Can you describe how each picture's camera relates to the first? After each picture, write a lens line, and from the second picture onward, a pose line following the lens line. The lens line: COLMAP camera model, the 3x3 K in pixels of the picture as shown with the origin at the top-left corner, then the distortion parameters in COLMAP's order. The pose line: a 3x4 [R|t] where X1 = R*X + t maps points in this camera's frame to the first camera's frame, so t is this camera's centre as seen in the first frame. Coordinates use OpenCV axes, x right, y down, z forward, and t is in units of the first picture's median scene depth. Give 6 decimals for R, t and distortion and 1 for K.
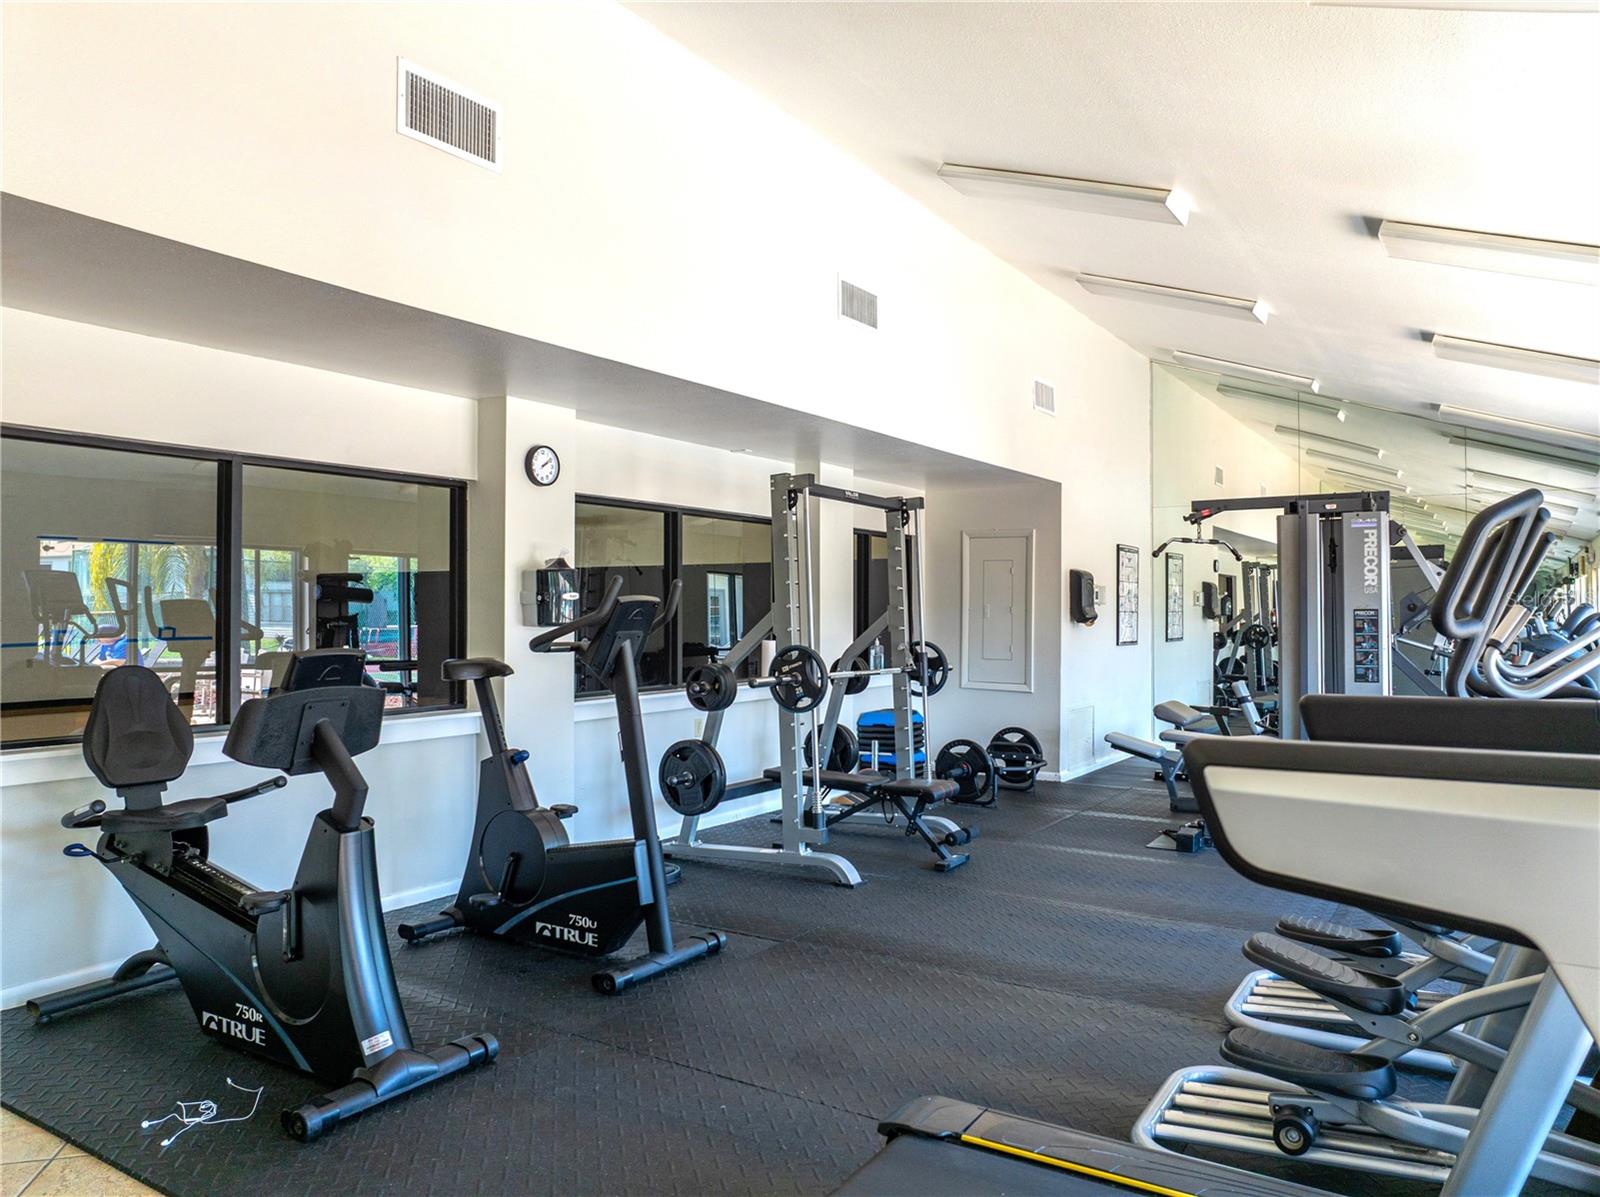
lens RADIAL K [[1137.0, 0, 792.3], [0, 1137.0, 604.3], [0, 0, 1]] dist [-0.036616, 0.012178]
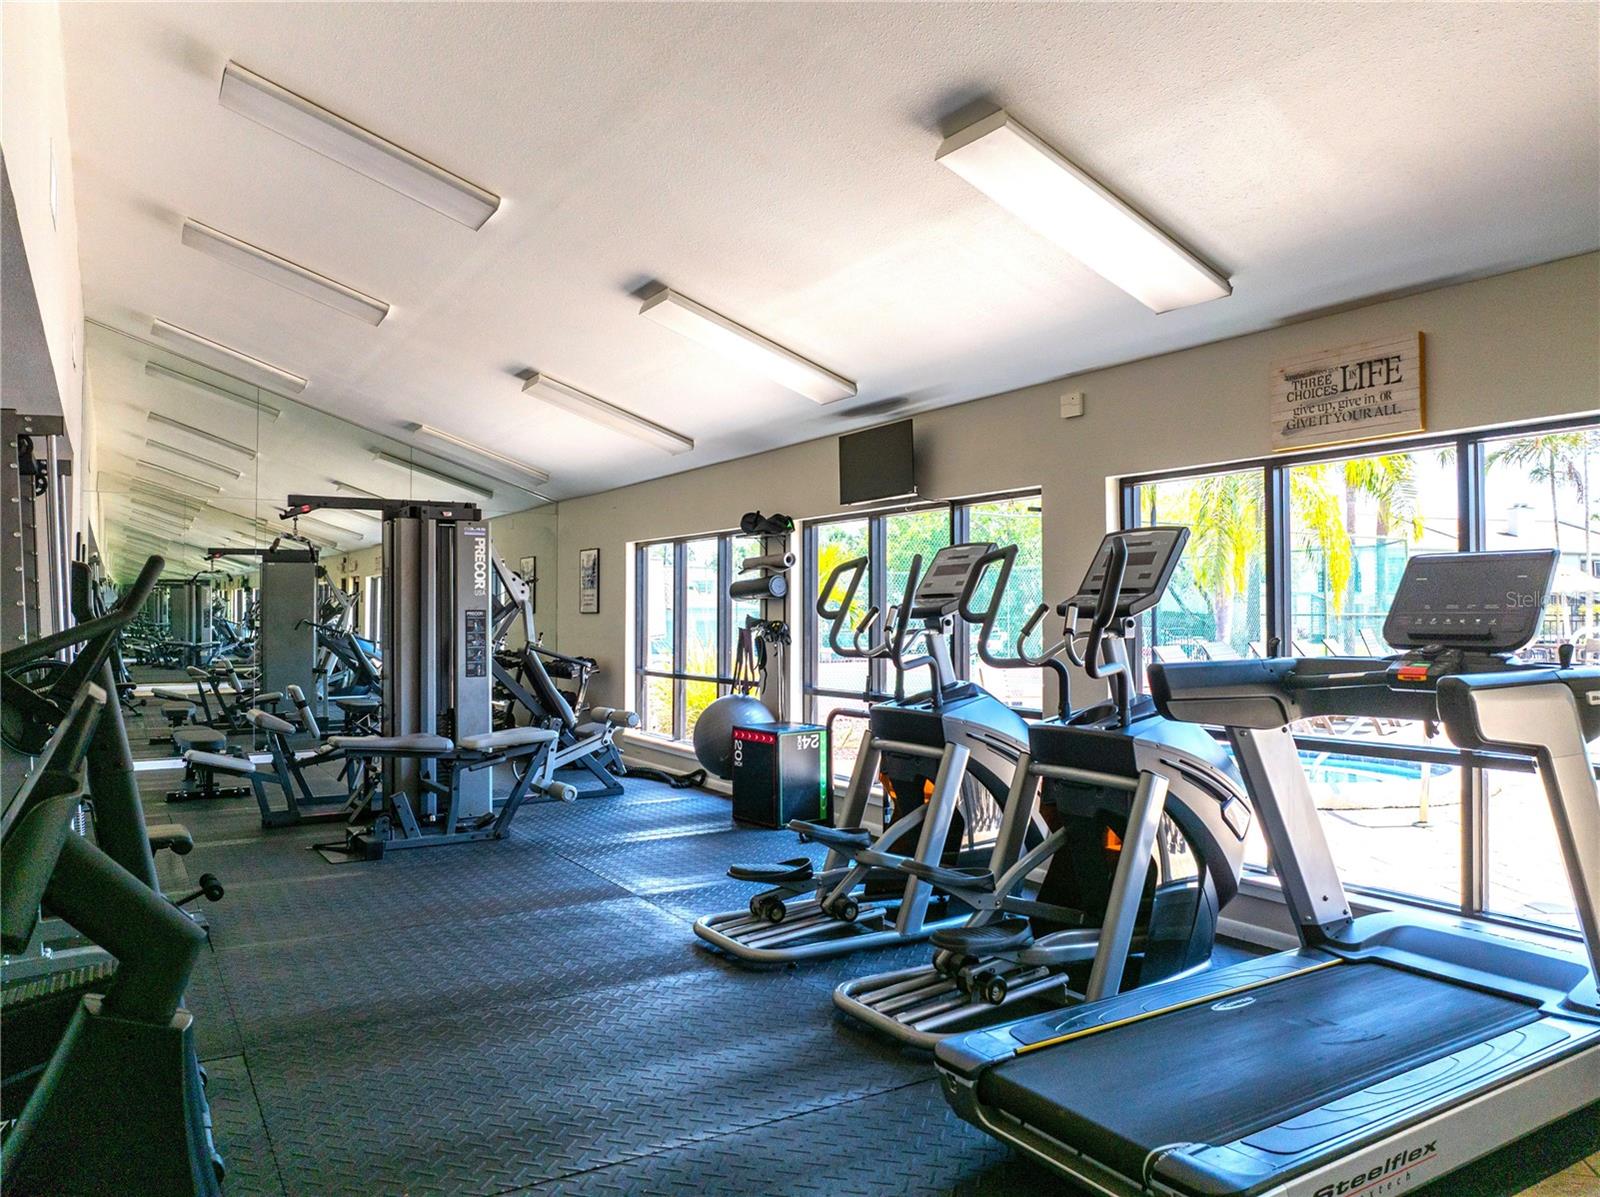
lens RADIAL K [[1137.0, 0, 795.4], [0, 1137.0, 603.4], [0, 0, 1]] dist [-0.036616, 0.012178]
pose [[0.425419, 0.008080, 0.904960, -0.415781], [-0.005603, 0.999964, -0.006294, 0.003440], [-0.904979, -0.002393, 0.425449, 0.286233]]
